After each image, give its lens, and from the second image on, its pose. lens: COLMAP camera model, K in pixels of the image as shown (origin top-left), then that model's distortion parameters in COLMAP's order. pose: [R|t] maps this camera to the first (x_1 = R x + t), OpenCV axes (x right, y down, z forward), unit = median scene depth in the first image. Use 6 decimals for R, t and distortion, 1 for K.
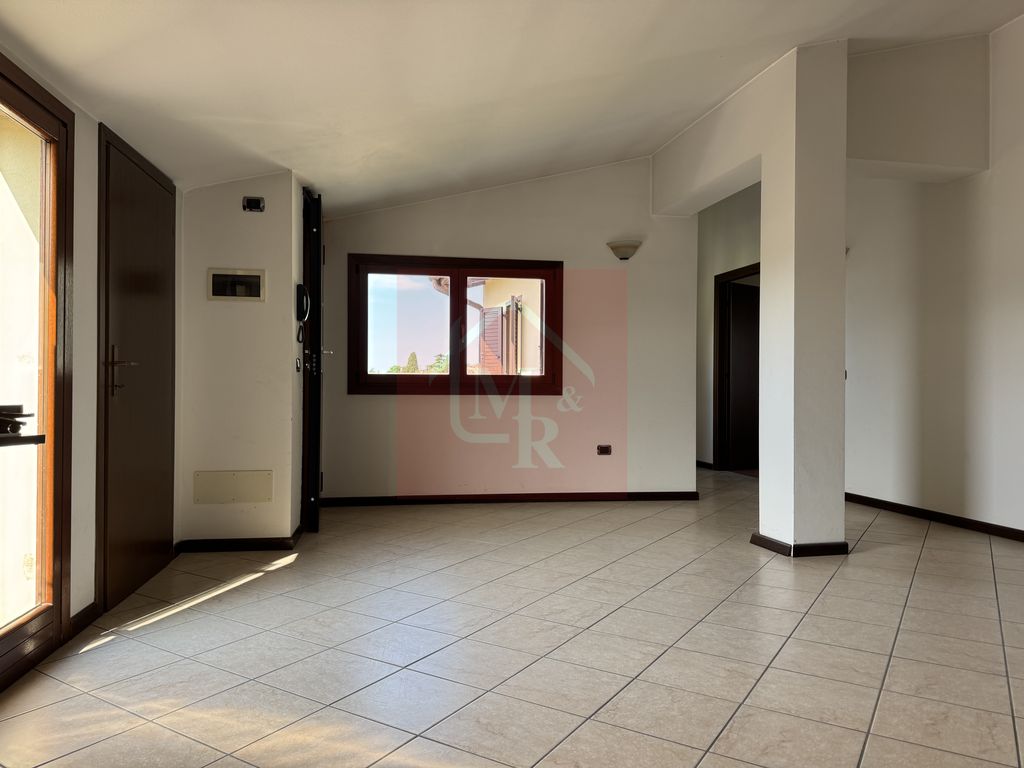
lens RADIAL K [[716.8, 0, 517.7], [0, 716.8, 376.5], [0, 0, 1]] dist [0.046015, -0.053293]
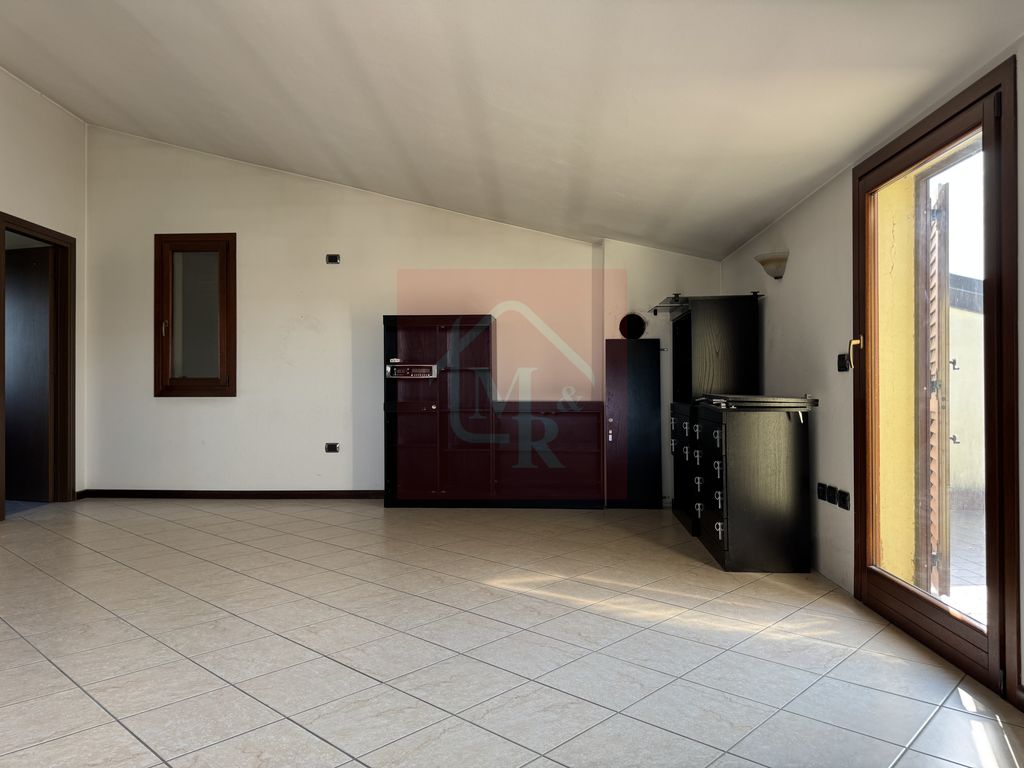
lens RADIAL K [[716.8, 0, 515.4], [0, 716.8, 383.4], [0, 0, 1]] dist [0.046015, -0.053293]
pose [[-0.980433, -0.003412, 0.196821, -0.277283], [-0.006994, 0.999822, -0.017506, 0.025947], [-0.196727, -0.018540, -0.980283, 2.303374]]
